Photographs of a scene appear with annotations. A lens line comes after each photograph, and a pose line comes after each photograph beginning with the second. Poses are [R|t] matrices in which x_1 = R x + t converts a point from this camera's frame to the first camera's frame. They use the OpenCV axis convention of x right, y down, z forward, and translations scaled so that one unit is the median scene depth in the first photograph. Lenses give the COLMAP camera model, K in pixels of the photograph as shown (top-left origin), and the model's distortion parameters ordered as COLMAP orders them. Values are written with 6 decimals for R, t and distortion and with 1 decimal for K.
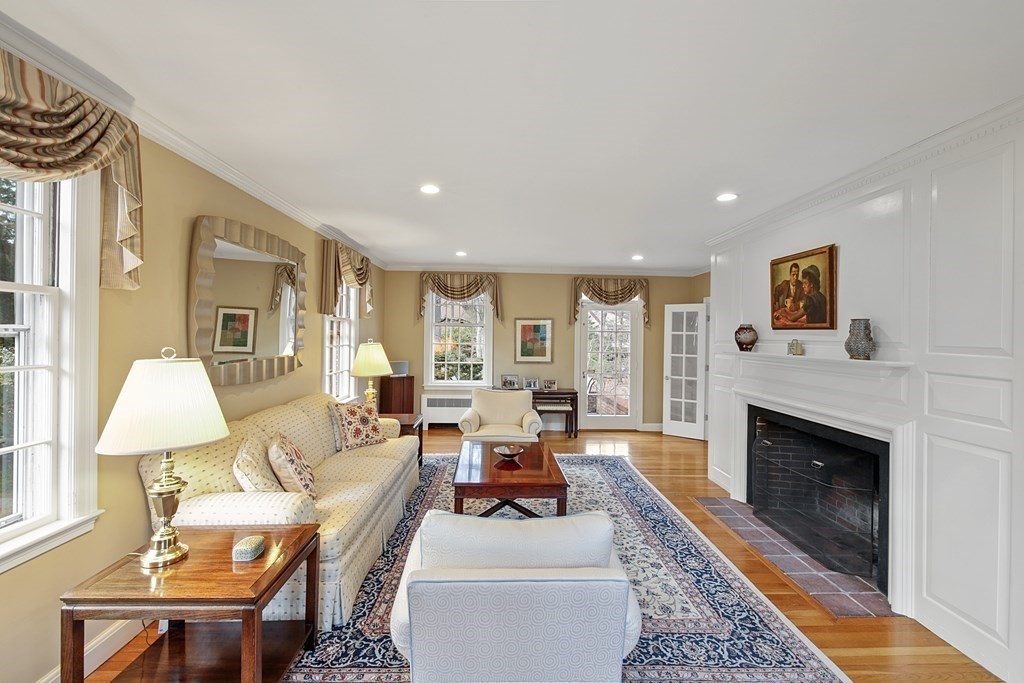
lens RADIAL K [[435.5, 0, 508.5], [0, 435.5, 336.6], [0, 0, 1]] dist [-0.000574, -0.000302]
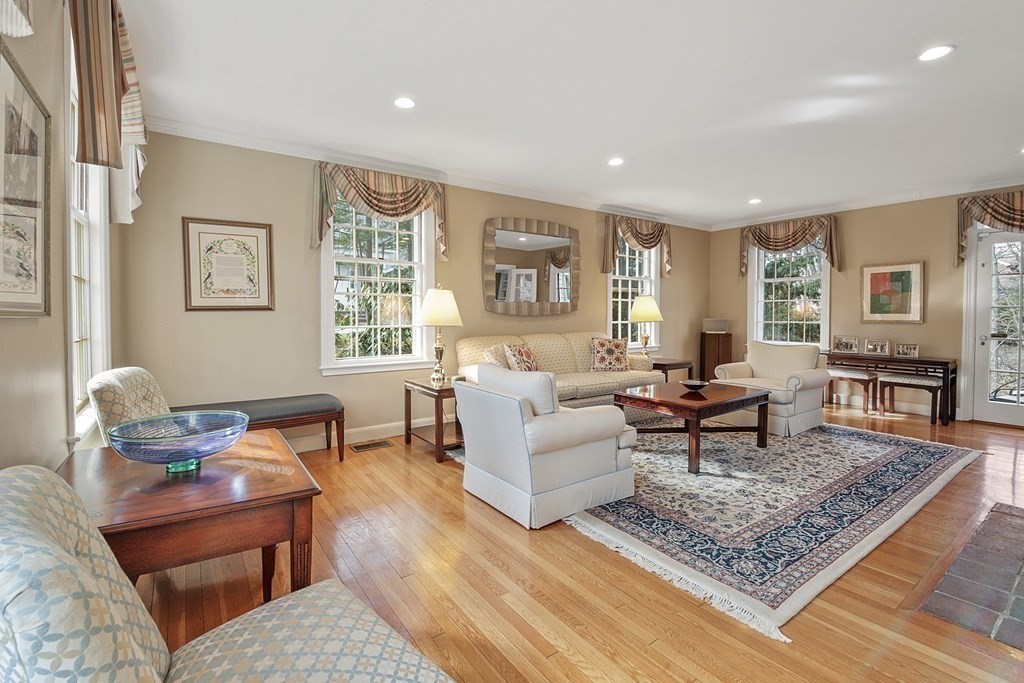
lens RADIAL K [[457.2, 0, 510.0], [0, 457.2, 320.1], [0, 0, 1]] dist [-0.016681, -0.000661]
pose [[0.555861, 0.000978, -0.831275, 0.637741], [0.002706, 0.999992, 0.002986, 0.096802], [0.831271, -0.003909, 0.555854, 0.005588]]
